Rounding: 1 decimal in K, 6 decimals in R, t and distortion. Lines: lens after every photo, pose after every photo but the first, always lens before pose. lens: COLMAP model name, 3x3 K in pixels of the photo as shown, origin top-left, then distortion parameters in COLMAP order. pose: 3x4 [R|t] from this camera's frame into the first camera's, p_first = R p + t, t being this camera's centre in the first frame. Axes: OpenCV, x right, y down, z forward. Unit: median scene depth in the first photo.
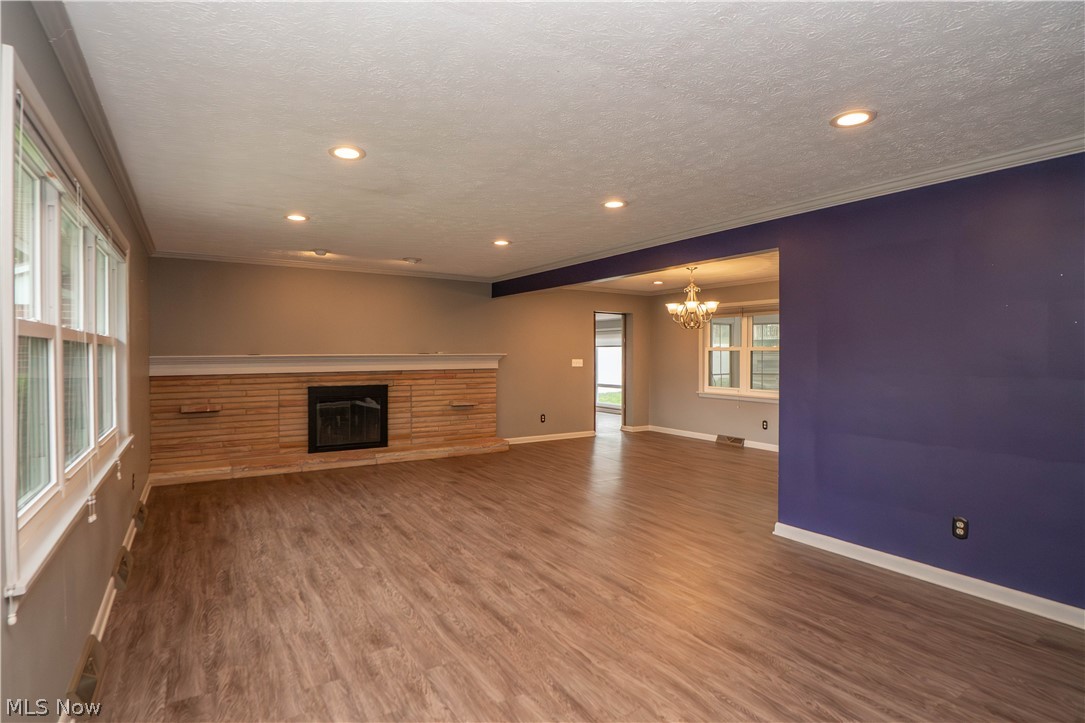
lens RADIAL K [[544.6, 0, 514.4], [0, 544.6, 358.5], [0, 0, 1]] dist [-0.030800, 0.000345]
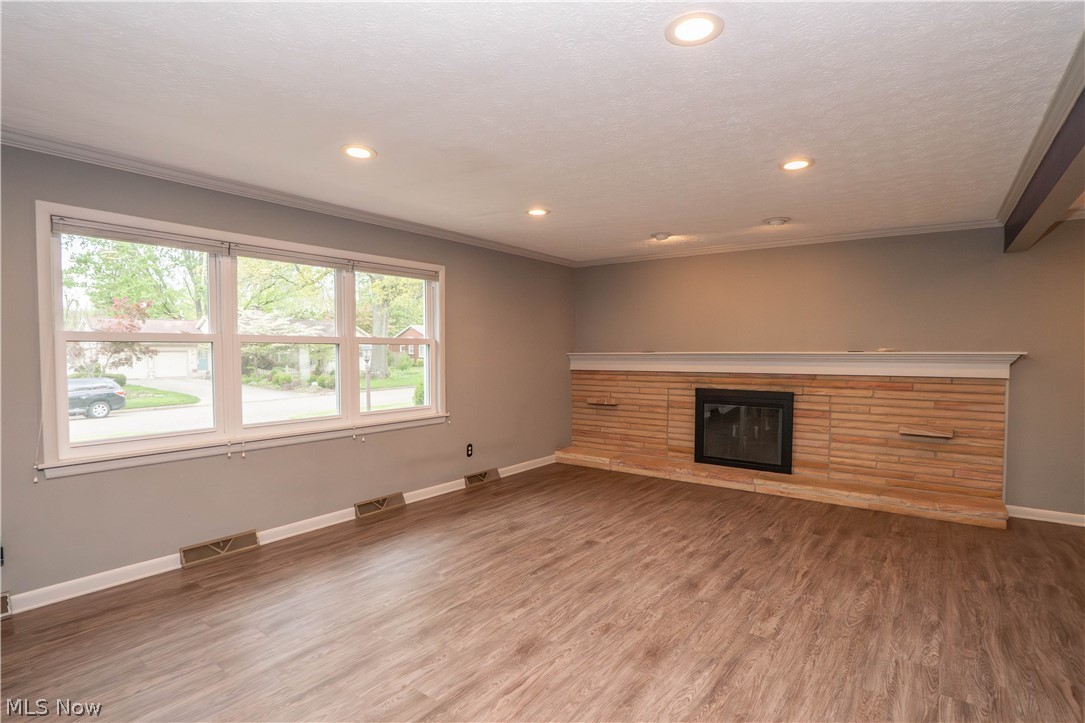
lens RADIAL K [[536.9, 0, 535.3], [0, 536.9, 368.8], [0, 0, 1]] dist [-0.042842, 0.006771]
pose [[0.375002, 0.031414, -0.926492, 0.431860], [-0.010338, 0.999505, 0.029705, -0.004222], [0.926966, -0.001561, 0.375141, 0.538944]]
